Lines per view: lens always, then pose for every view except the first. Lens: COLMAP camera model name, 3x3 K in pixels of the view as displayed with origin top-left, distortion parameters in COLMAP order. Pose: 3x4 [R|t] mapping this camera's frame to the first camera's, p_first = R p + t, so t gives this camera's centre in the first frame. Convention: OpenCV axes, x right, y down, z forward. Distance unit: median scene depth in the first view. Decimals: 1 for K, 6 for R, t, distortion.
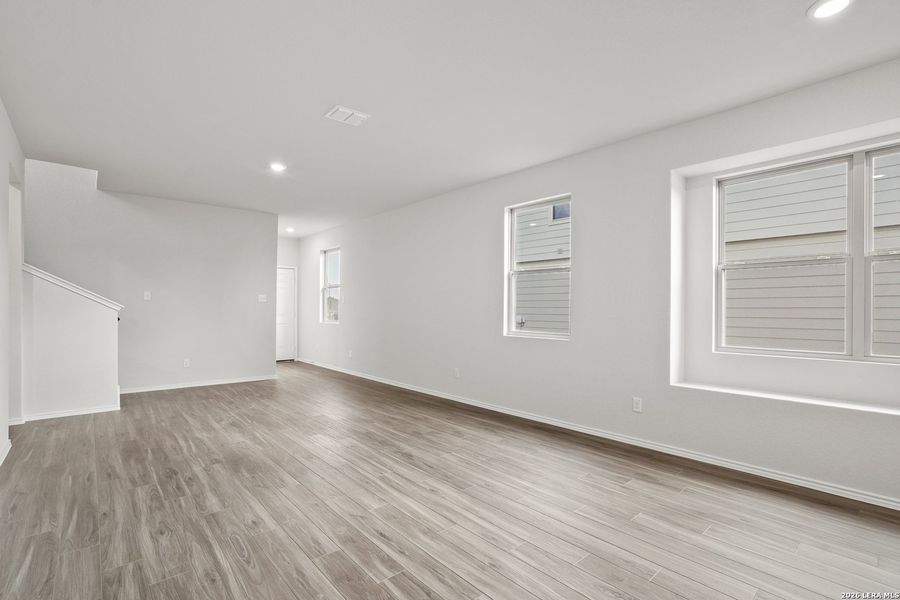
lens RADIAL K [[420.2, 0, 443.5], [0, 420.2, 306.6], [0, 0, 1]] dist [-0.024288, 0.002055]
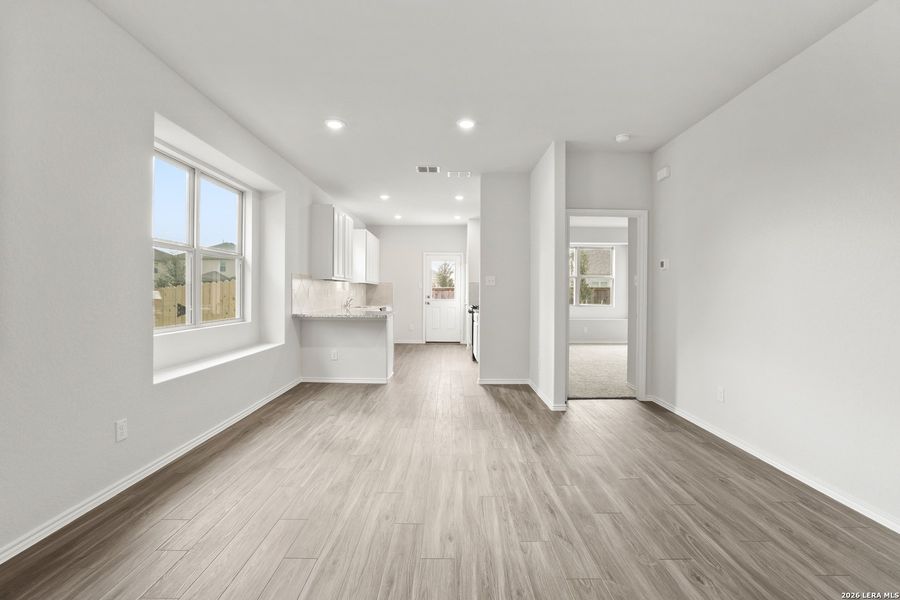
lens RADIAL K [[420.2, 0, 446.7], [0, 420.2, 296.0], [0, 0, 1]] dist [-0.024288, 0.002055]
pose [[-0.753238, -0.016443, 0.657543, -0.456566], [-0.017445, 0.999835, 0.005019, 0.007837], [-0.657517, -0.007691, -0.753401, 1.433305]]
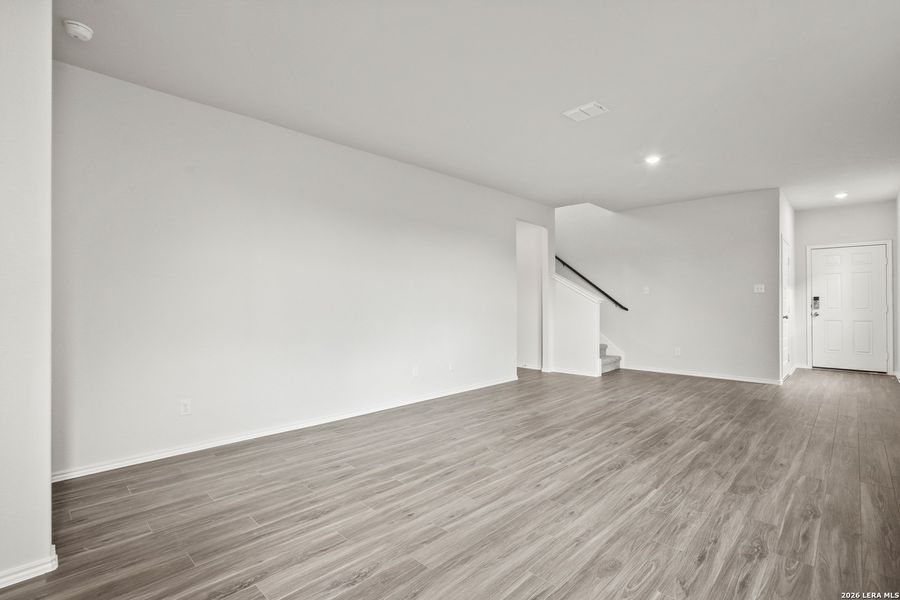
lens RADIAL K [[420.2, 0, 454.2], [0, 420.2, 302.5], [0, 0, 1]] dist [-0.024288, 0.002055]
pose [[0.092696, -0.004396, -0.995685, 0.854822], [0.009248, 0.999951, -0.003554, 0.012304], [0.995652, -0.008879, 0.092732, 0.657952]]
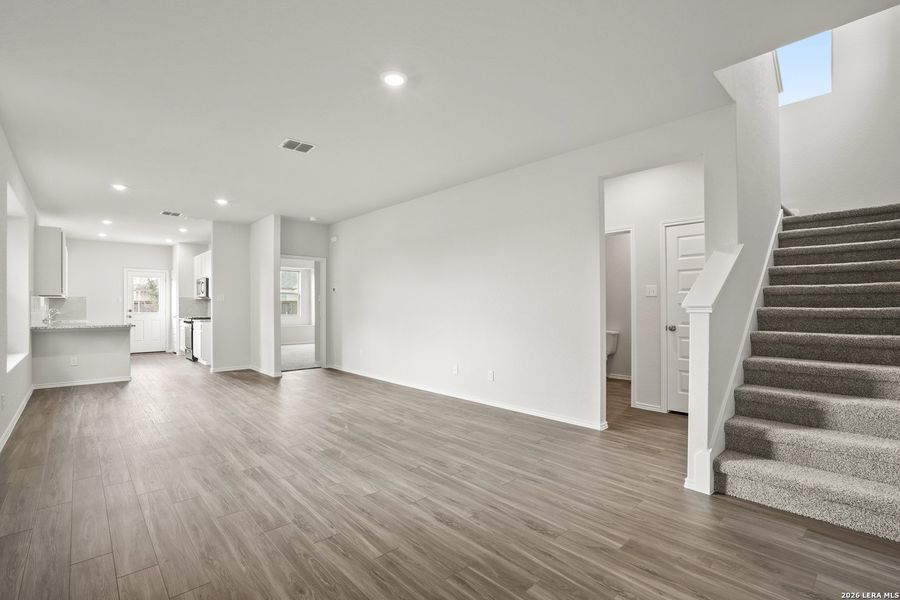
lens RADIAL K [[420.2, 0, 446.9], [0, 420.2, 301.2], [0, 0, 1]] dist [-0.024288, 0.002055]
pose [[-0.999740, -0.004608, -0.022316, -0.713708], [-0.004157, 0.999788, -0.020184, 0.013558], [0.022404, -0.020086, -0.999547, 2.497257]]
